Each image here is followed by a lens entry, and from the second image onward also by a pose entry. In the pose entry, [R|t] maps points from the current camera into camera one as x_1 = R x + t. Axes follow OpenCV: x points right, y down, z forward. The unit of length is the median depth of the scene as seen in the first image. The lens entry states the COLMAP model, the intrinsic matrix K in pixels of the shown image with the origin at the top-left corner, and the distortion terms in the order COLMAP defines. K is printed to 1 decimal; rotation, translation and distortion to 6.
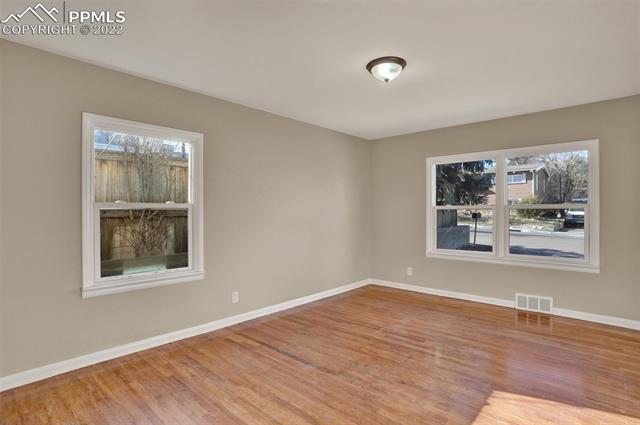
lens RADIAL K [[329.0, 0, 320.0], [0, 329.0, 212.5], [0, 0, 1]] dist [0.026711, -0.000527]
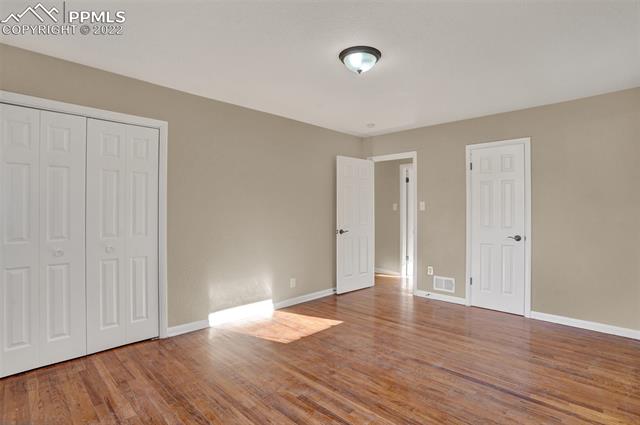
lens RADIAL K [[318.3, 0, 320.0], [0, 318.3, 212.5], [0, 0, 1]] dist [-0.068468, 0.000711]
pose [[-0.999322, -0.000037, 0.036821, 0.279416], [0.000160, 0.999986, 0.005343, -0.000577], [-0.036820, 0.005345, -0.999308, 1.872086]]
